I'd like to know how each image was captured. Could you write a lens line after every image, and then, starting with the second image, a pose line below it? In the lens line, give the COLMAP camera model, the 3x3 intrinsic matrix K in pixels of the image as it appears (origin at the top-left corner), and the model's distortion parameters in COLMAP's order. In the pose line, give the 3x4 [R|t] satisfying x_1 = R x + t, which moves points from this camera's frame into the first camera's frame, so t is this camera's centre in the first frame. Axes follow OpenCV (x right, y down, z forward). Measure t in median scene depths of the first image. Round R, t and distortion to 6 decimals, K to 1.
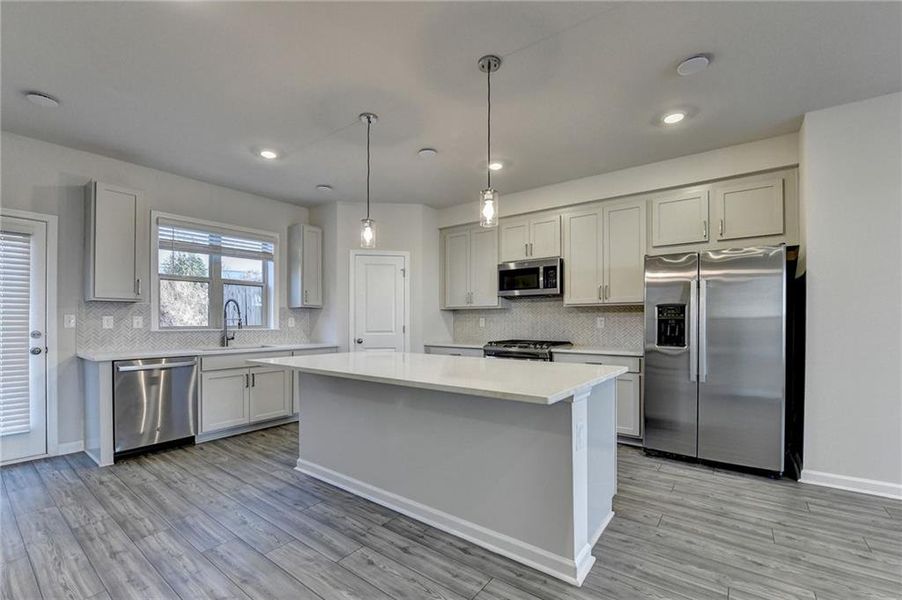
lens RADIAL K [[348.7, 0, 455.1], [0, 348.7, 321.9], [0, 0, 1]] dist [-0.009654, -0.000423]
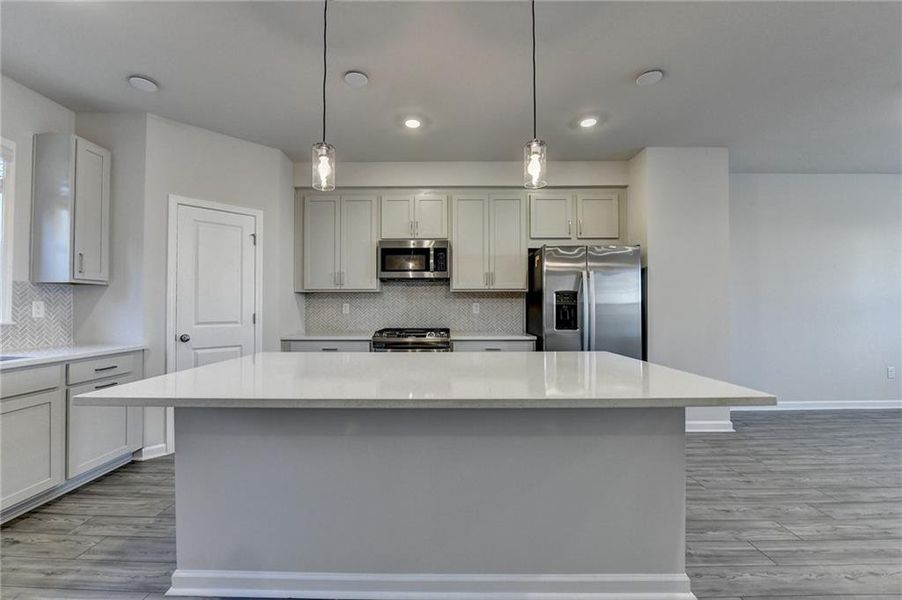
lens RADIAL K [[357.2, 0, 432.3], [0, 357.2, 303.2], [0, 0, 1]] dist [-0.018236, -0.000661]
pose [[0.842251, 0.005195, 0.539061, -0.270926], [0.002925, 0.999895, -0.014206, 0.001091], [-0.539078, 0.013542, 0.842147, 0.226205]]
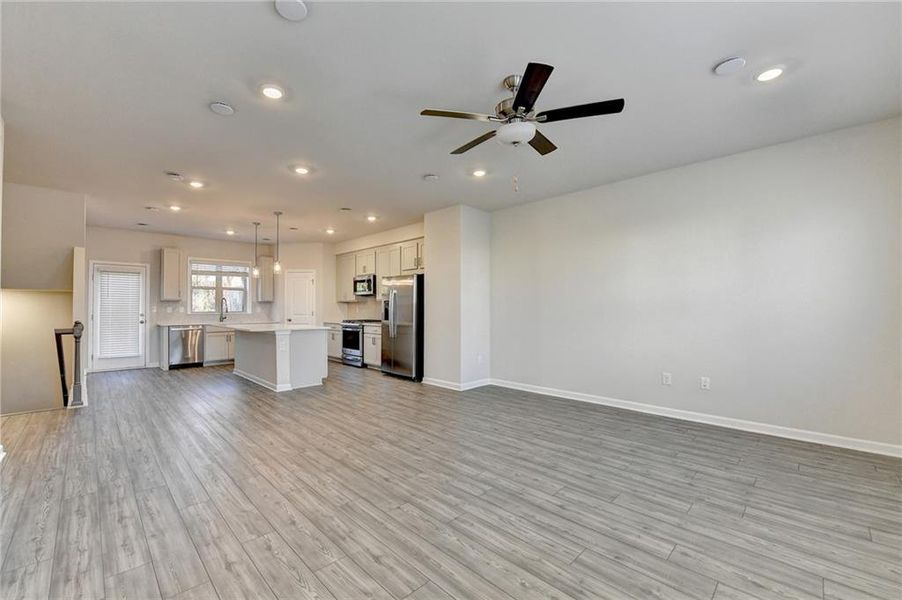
lens RADIAL K [[355.3, 0, 452.0], [0, 355.3, 307.3], [0, 0, 1]] dist [-0.020001, -0.000192]
pose [[0.982682, -0.002600, -0.185281, 1.086061], [0.001888, 0.999990, -0.004019, -0.002338], [0.185290, 0.003599, 0.982677, -0.796175]]
